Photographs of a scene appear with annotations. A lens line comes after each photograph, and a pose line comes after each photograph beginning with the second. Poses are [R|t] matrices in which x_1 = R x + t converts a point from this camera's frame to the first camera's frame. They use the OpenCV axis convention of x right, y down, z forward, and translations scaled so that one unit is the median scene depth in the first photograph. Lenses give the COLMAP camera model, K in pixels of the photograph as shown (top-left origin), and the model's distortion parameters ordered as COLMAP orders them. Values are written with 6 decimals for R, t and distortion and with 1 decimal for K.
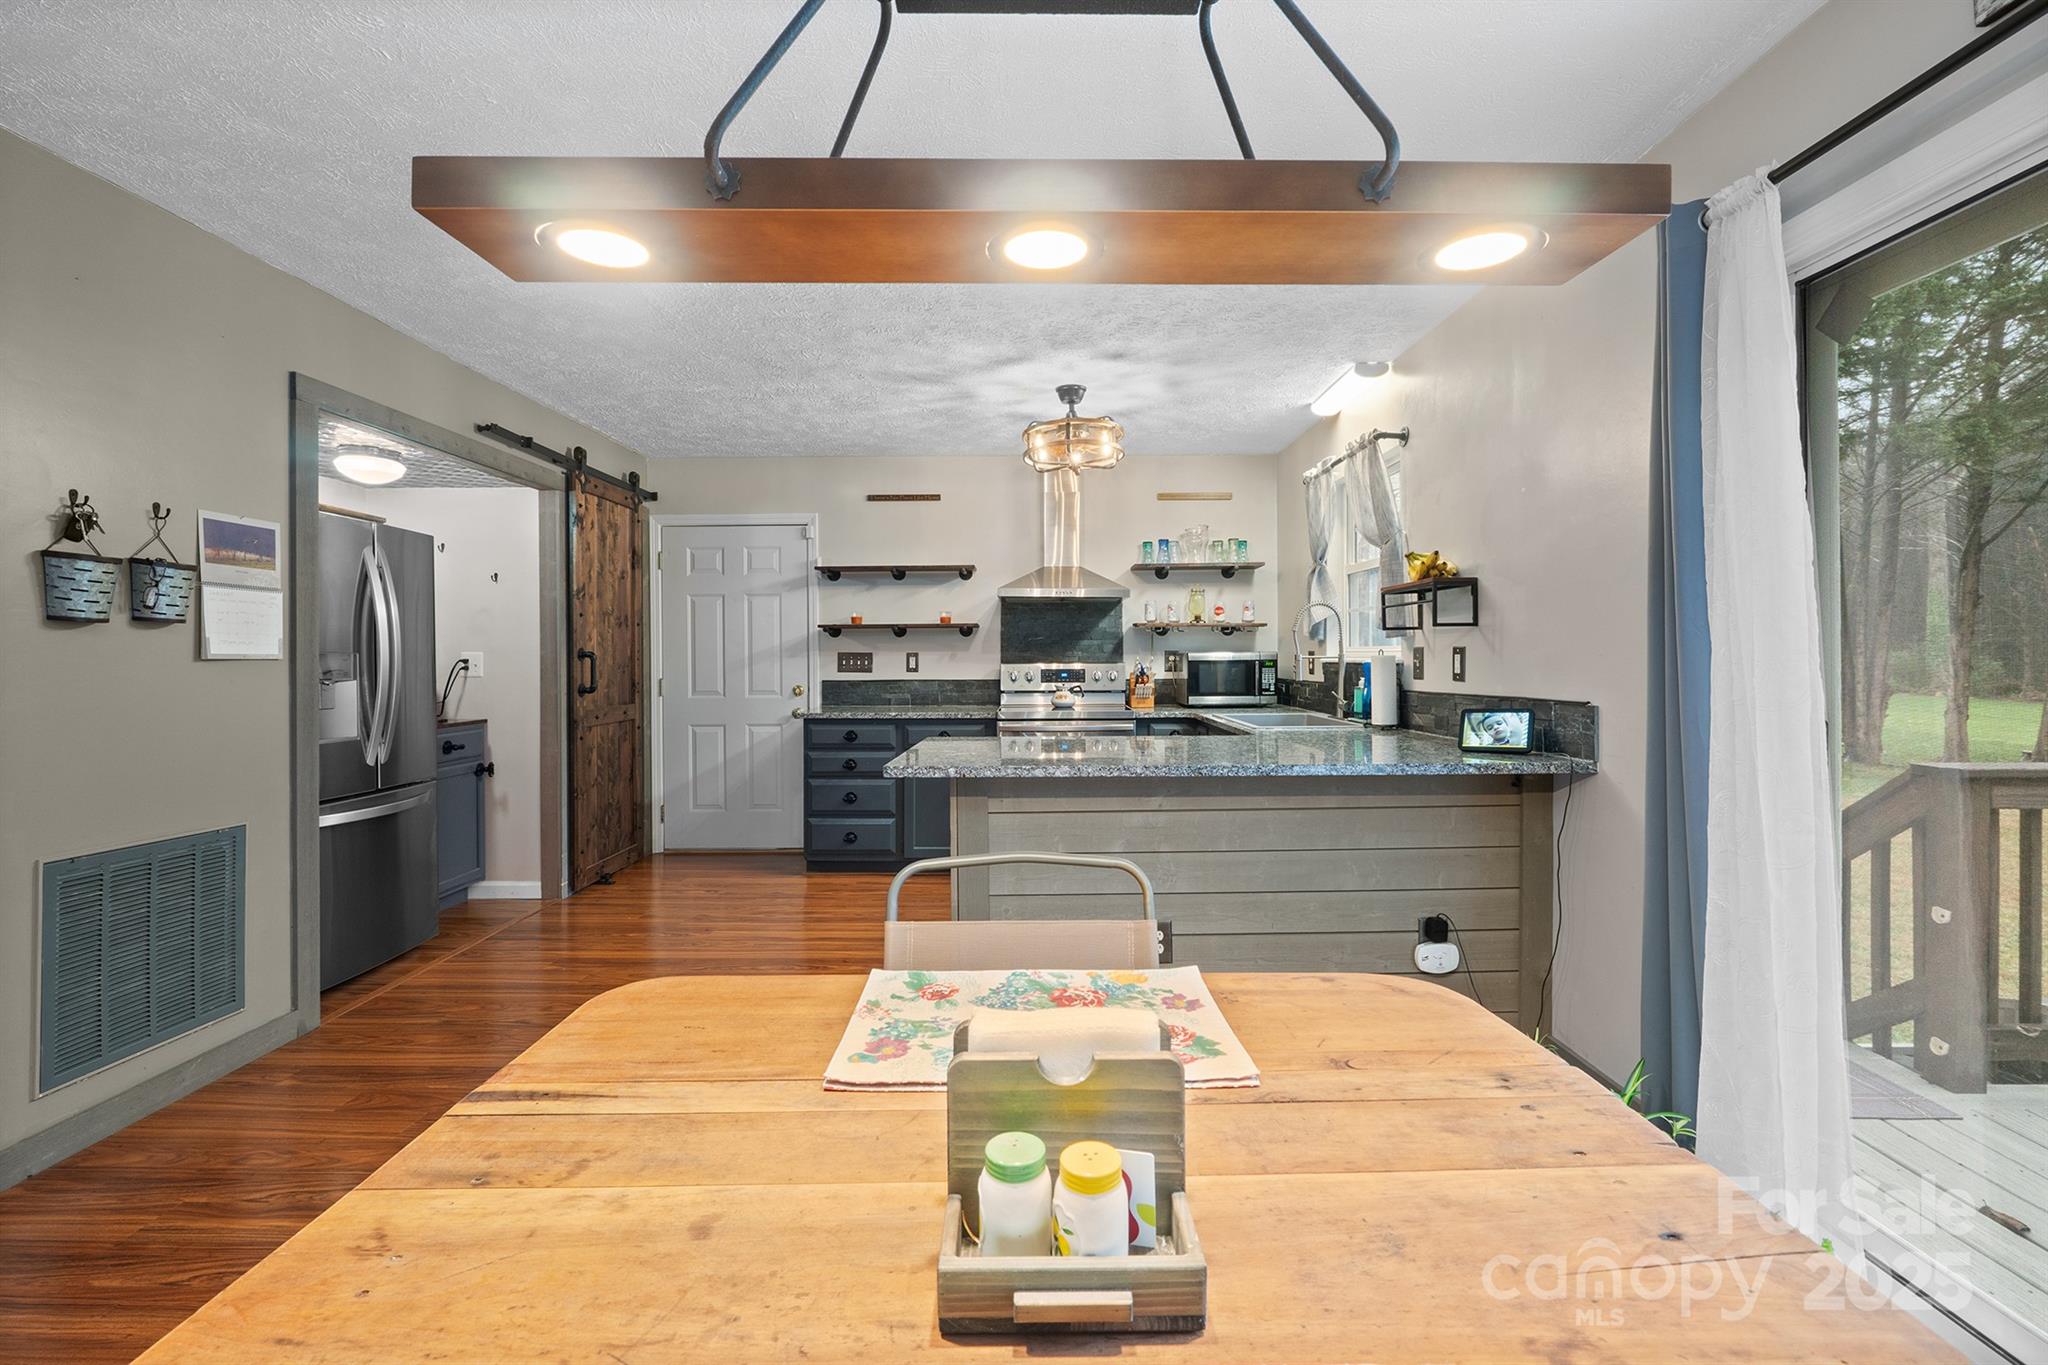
lens RADIAL K [[866.7, 0, 1027.9], [0, 866.7, 661.8], [0, 0, 1]] dist [-0.010636, 0.001939]
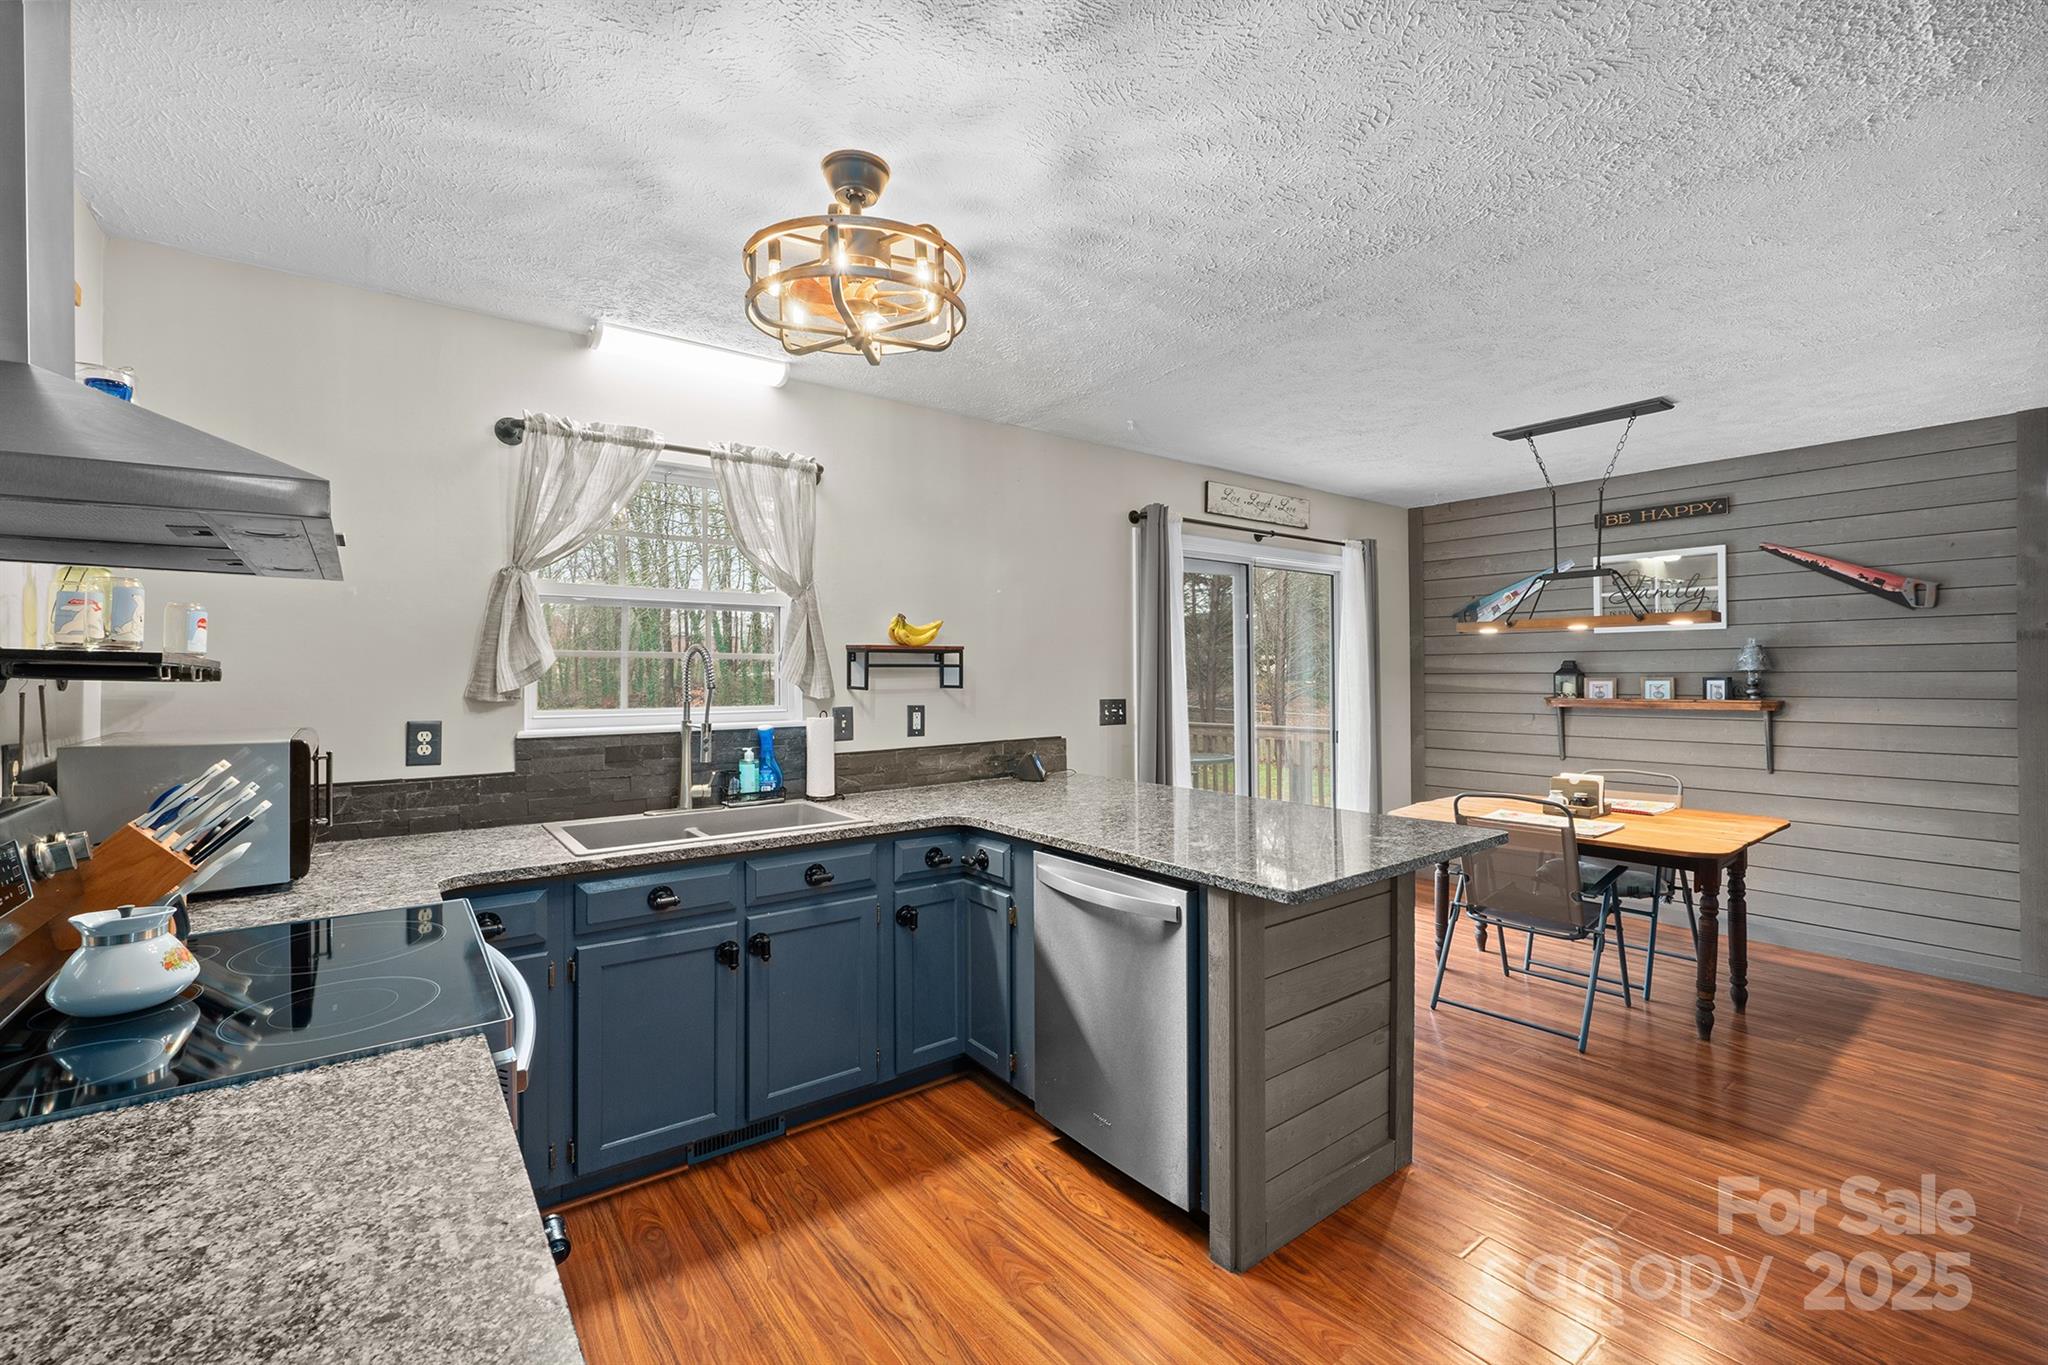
lens RADIAL K [[866.7, 0, 1019.2], [0, 866.7, 672.6], [0, 0, 1]] dist [-0.010636, 0.001939]
pose [[-0.603676, 0.009788, 0.797170, -0.312914], [0.012250, 0.999920, -0.003001, -0.036155], [-0.797136, 0.007953, -0.603748, 1.025109]]
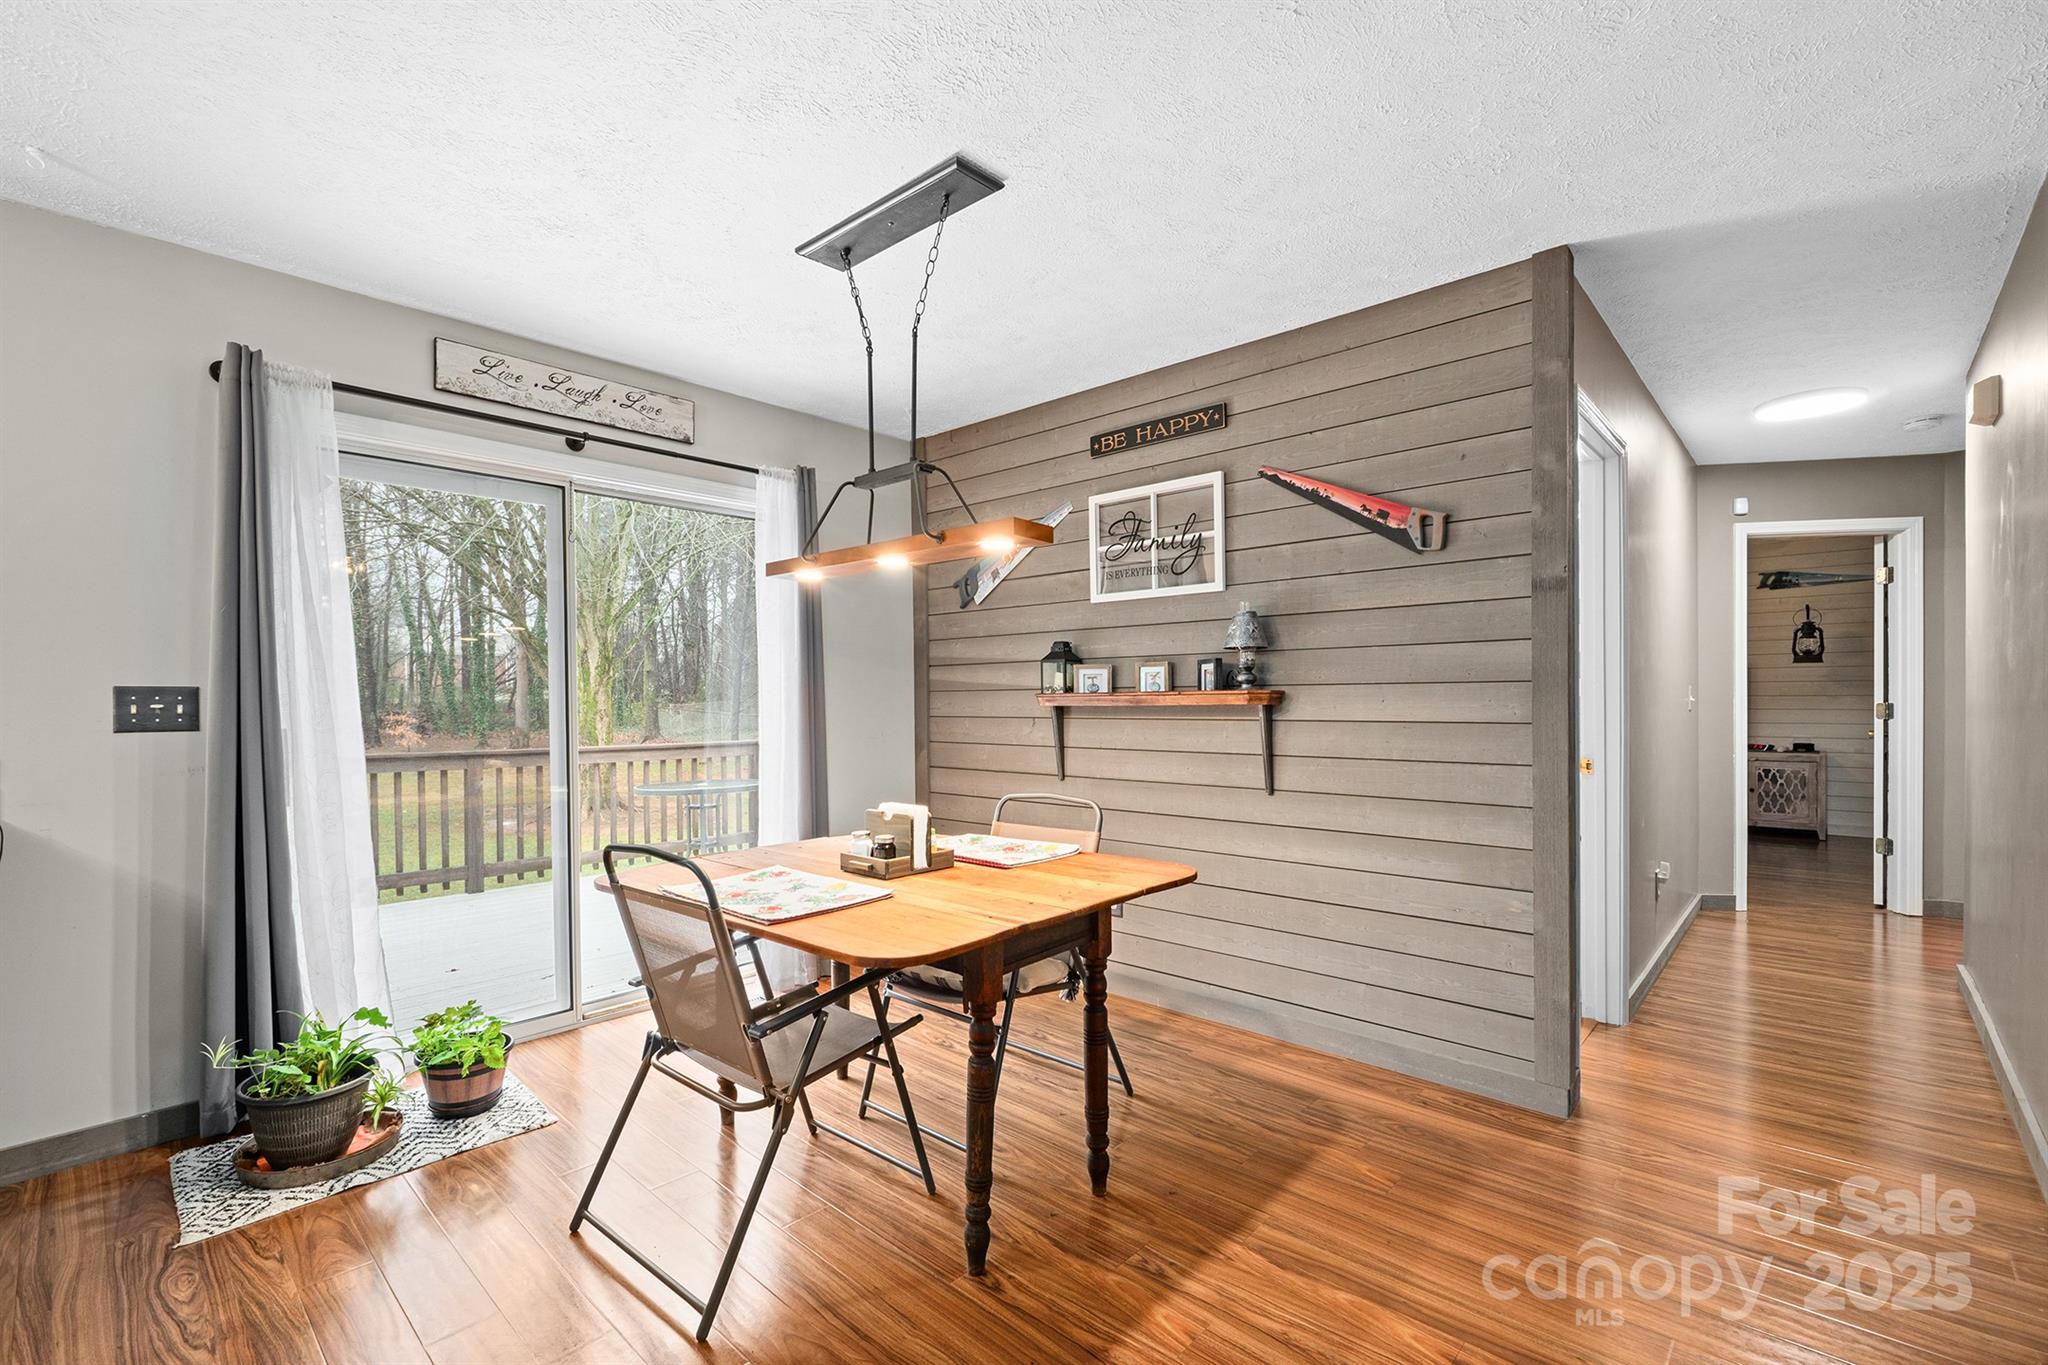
lens RADIAL K [[892.3, 0, 1010.0], [0, 892.3, 707.2], [0, 0, 1]] dist [-0.007098, -0.002499]
pose [[-0.733454, 0.003481, 0.679730, -0.374855], [0.014646, 0.999836, 0.010684, 0.002140], [-0.679581, 0.017792, -0.733384, 0.464307]]
